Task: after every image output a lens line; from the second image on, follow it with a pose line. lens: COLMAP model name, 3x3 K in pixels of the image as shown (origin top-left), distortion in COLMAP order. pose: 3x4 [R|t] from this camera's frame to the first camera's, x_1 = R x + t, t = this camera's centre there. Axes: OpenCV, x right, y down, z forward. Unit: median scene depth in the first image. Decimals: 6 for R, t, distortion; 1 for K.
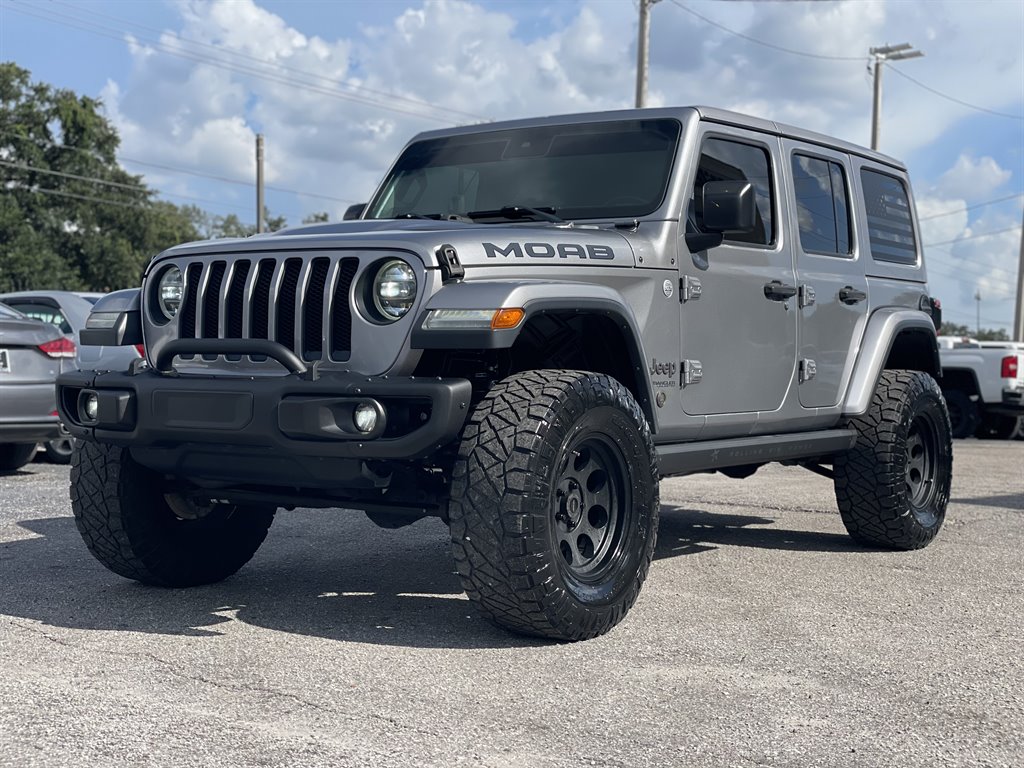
lens RADIAL K [[1590.6, 0, 514.5], [0, 1590.6, 372.7], [0, 0, 1]] dist [0.195889, -0.513301]
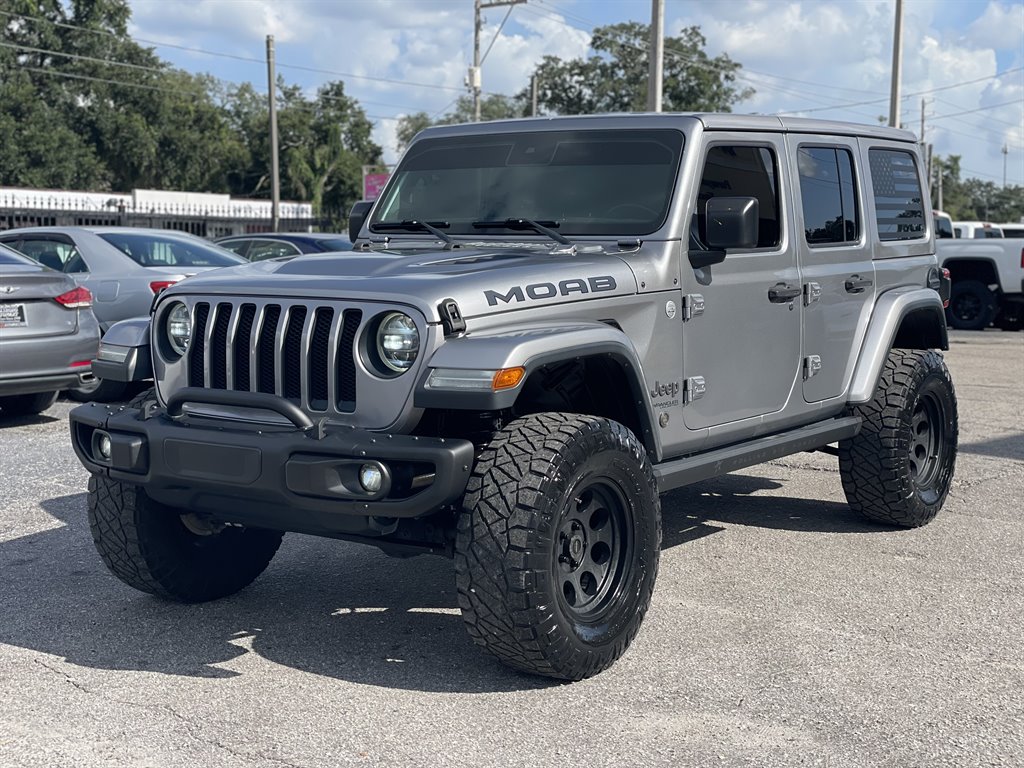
lens RADIAL K [[1591.3, 0, 512.0], [0, 1591.3, 384.0], [0, 0, 1]] dist [0.192680, -0.500280]
pose [[0.999813, -0.011061, -0.015873, 0.011457], [0.012564, 0.995110, 0.097966, -0.106137], [0.014711, -0.098147, 0.995063, -0.009630]]
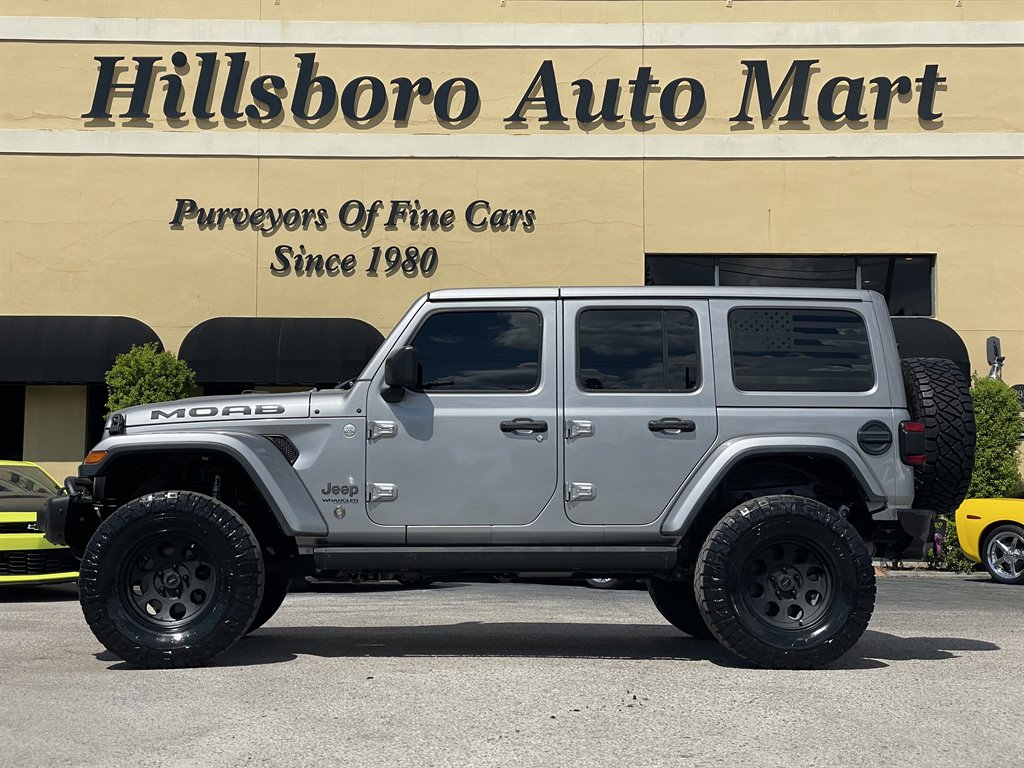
lens RADIAL K [[1590.6, 0, 514.5], [0, 1590.6, 372.7], [0, 0, 1]] dist [0.195889, -0.513301]
pose [[0.591408, -0.063866, -0.803839, 1.283516], [-0.004365, 0.996590, -0.082391, 0.009249], [0.806361, 0.052236, 0.589113, 0.305938]]
